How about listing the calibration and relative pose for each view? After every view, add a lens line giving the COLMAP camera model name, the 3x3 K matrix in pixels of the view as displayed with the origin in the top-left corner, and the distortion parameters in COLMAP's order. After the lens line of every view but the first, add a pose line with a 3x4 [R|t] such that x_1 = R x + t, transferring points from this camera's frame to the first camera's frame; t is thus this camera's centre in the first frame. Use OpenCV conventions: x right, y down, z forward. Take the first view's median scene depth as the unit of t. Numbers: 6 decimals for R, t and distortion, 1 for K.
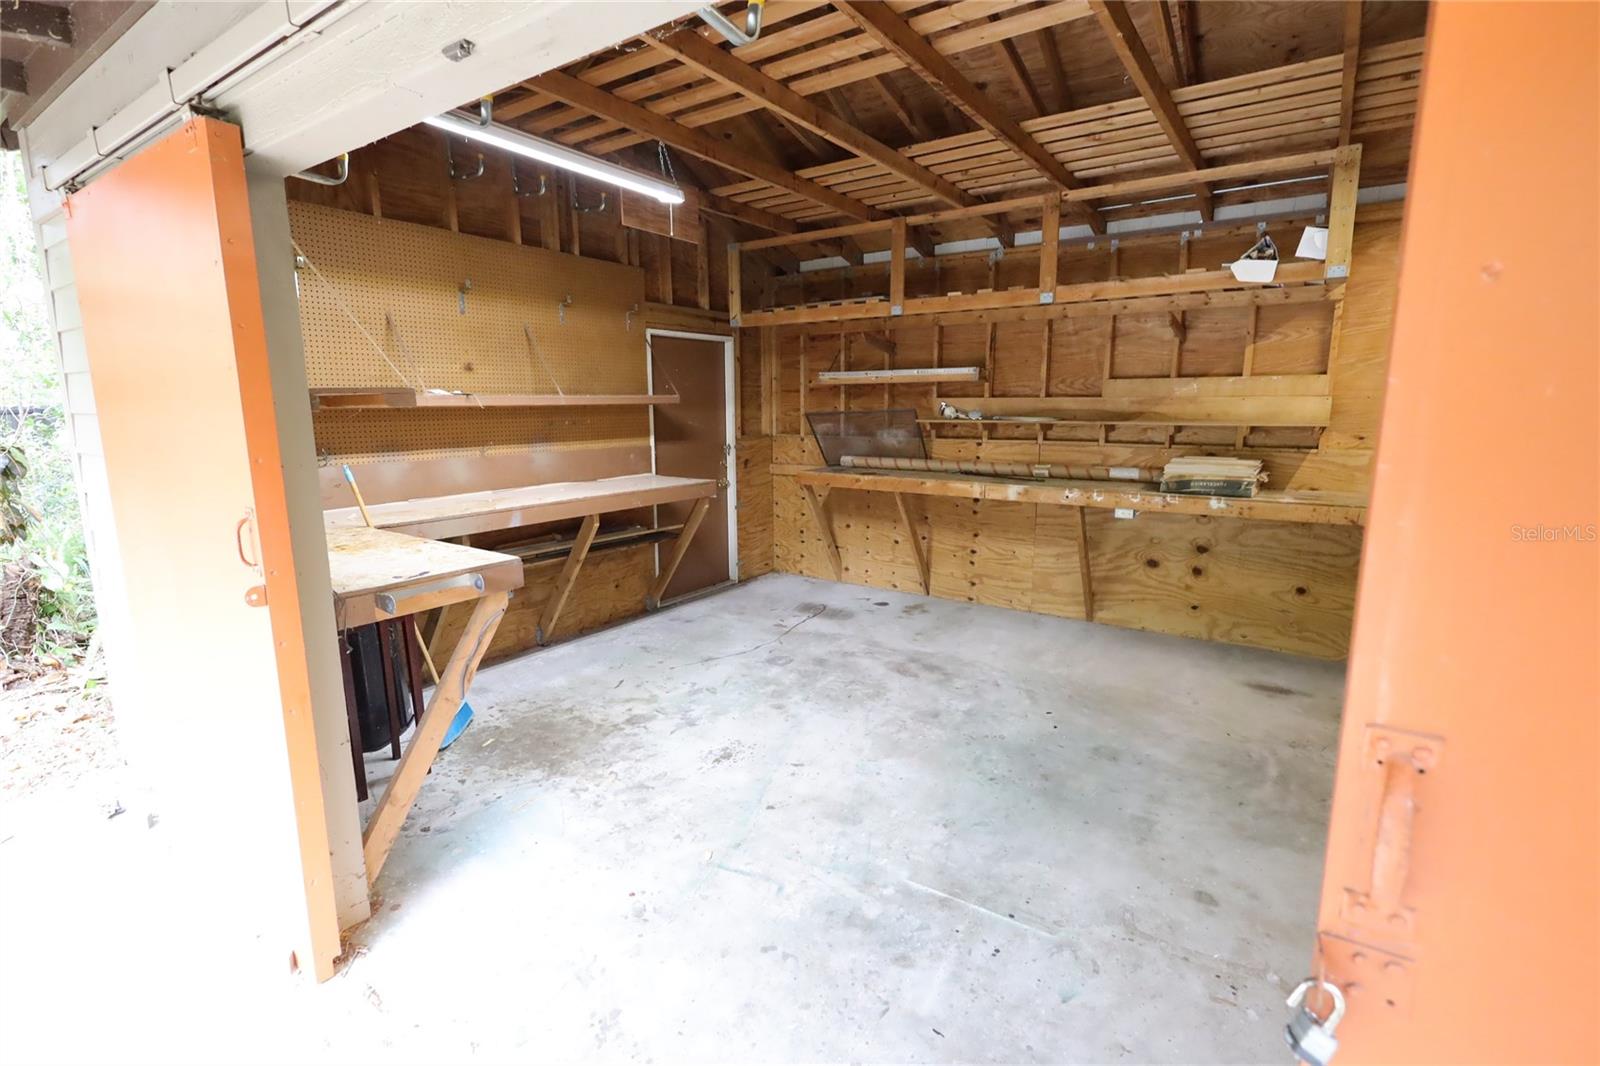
lens RADIAL K [[733.6, 0, 797.0], [0, 733.6, 528.2], [0, 0, 1]] dist [-0.001018, 0.000165]
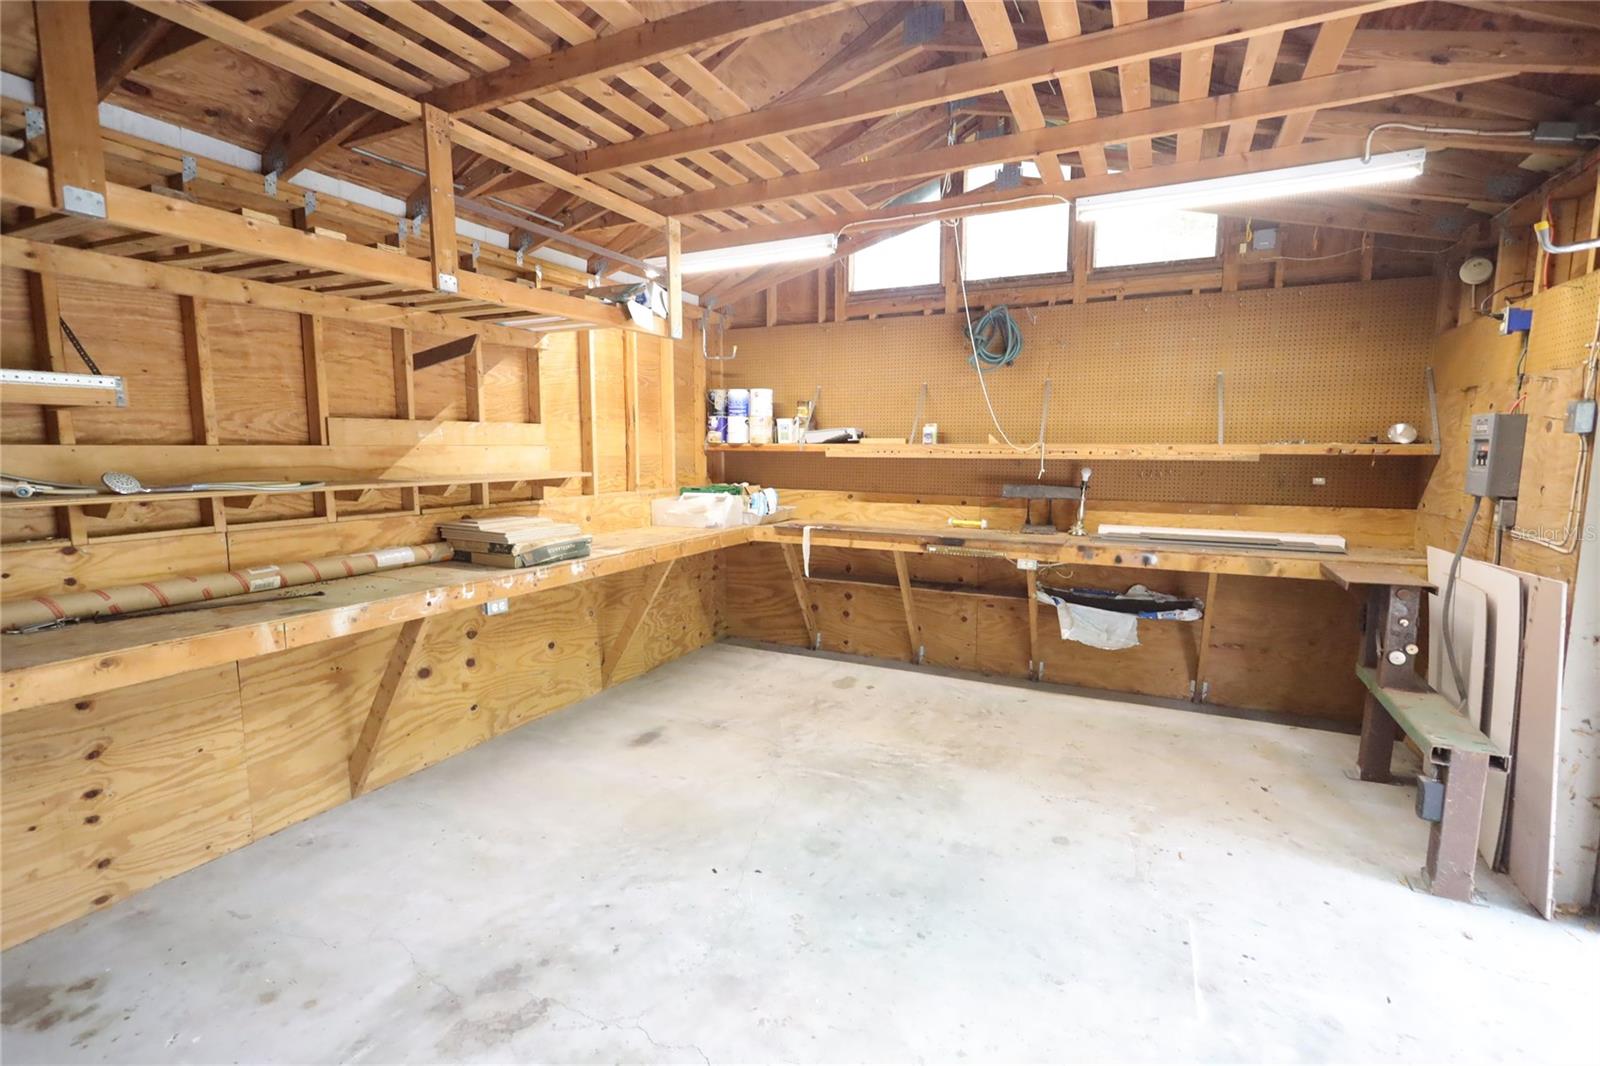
lens RADIAL K [[733.6, 0, 797.0], [0, 733.6, 528.2], [0, 0, 1]] dist [-0.001018, 0.000165]
pose [[-0.146594, -0.107407, 0.983348, -0.292902], [0.166559, 0.977215, 0.131567, -0.138372], [-0.975073, 0.183072, -0.125365, 0.774369]]
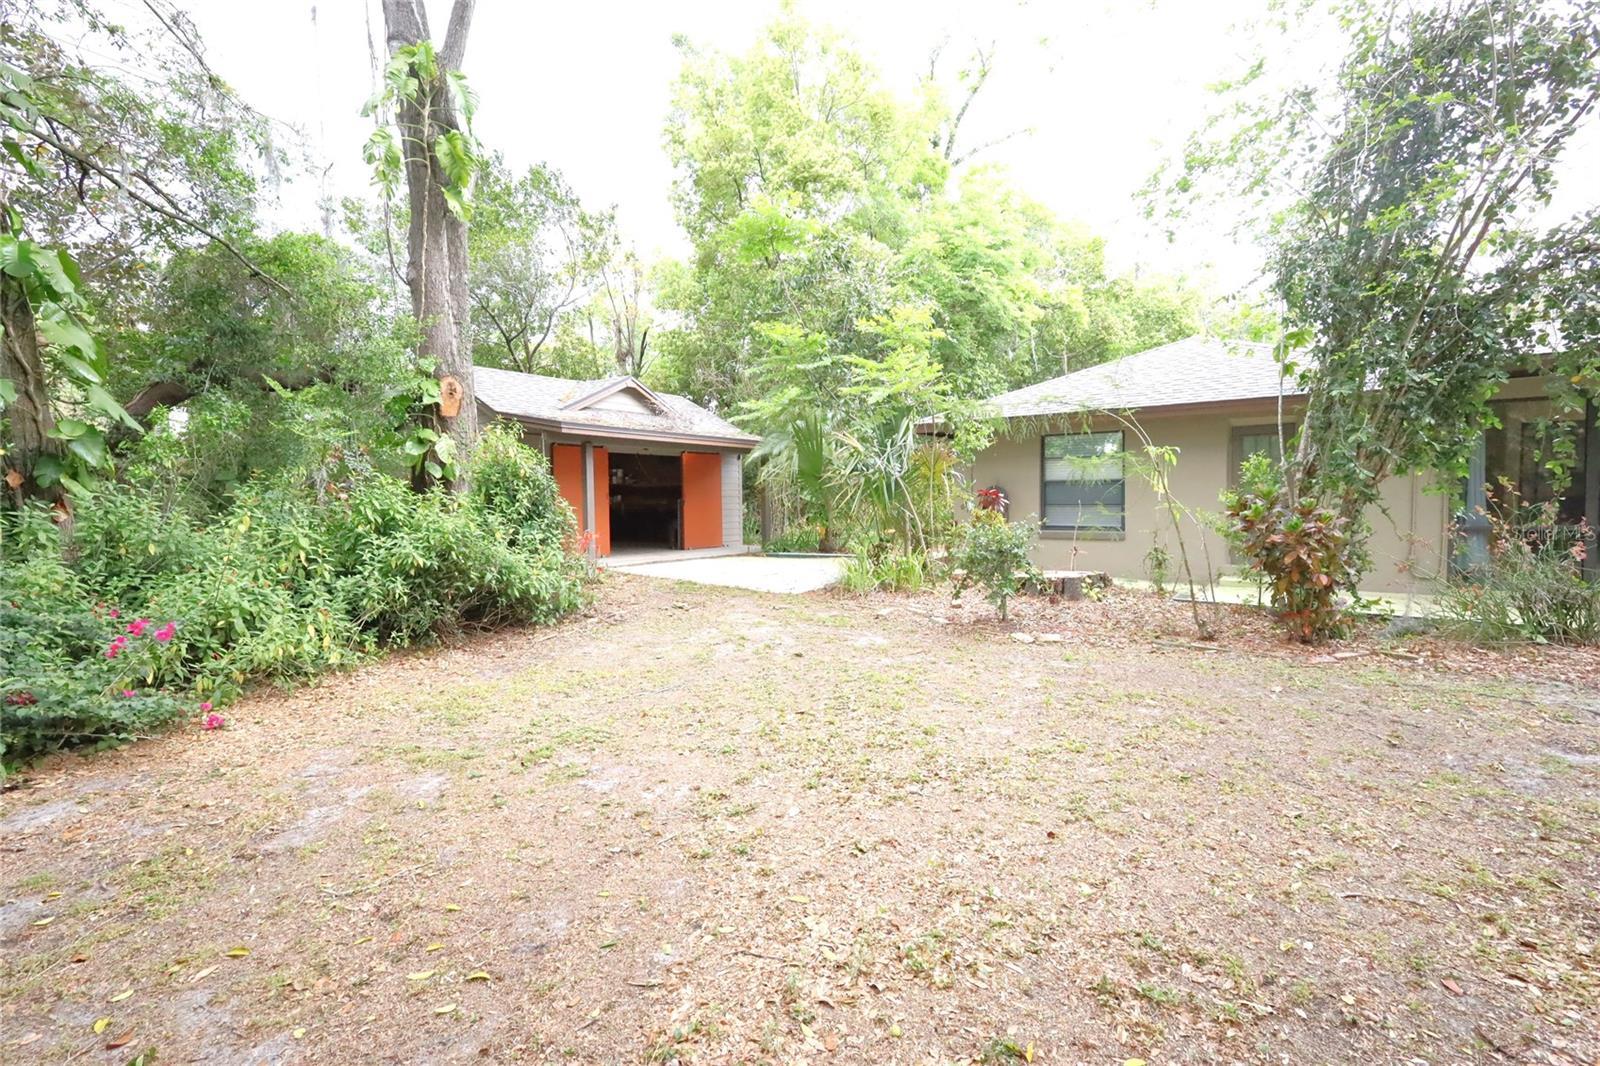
lens RADIAL K [[733.6, 0, 797.0], [0, 733.6, 528.2], [0, 0, 1]] dist [-0.001018, 0.000165]
pose [[0.034843, -0.050440, 0.998119, -3.542514], [0.179194, 0.982855, 0.043413, 0.144366], [-0.983197, 0.177344, 0.043284, -0.562277]]
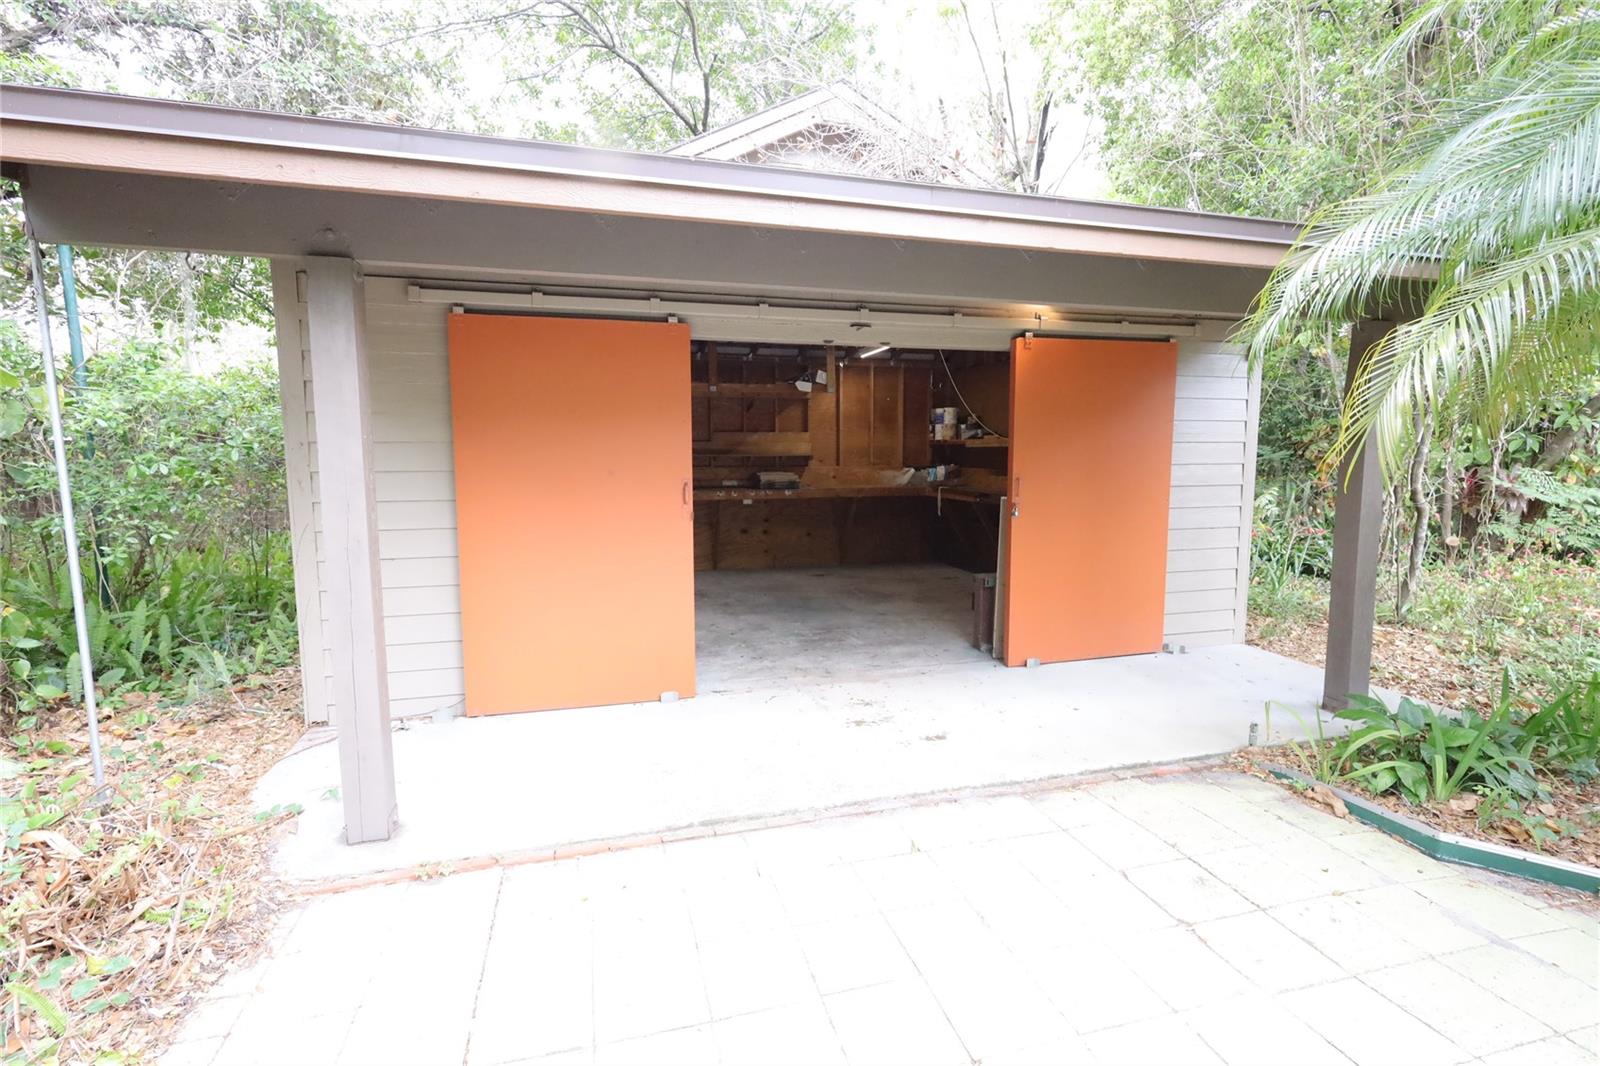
lens RADIAL K [[733.6, 0, 797.0], [0, 733.6, 528.2], [0, 0, 1]] dist [-0.001018, 0.000165]
pose [[0.632800, -0.082214, 0.769938, -0.937359], [0.134475, 0.990906, -0.004714, 0.073636], [-0.762549, 0.106520, 0.638101, -0.309784]]
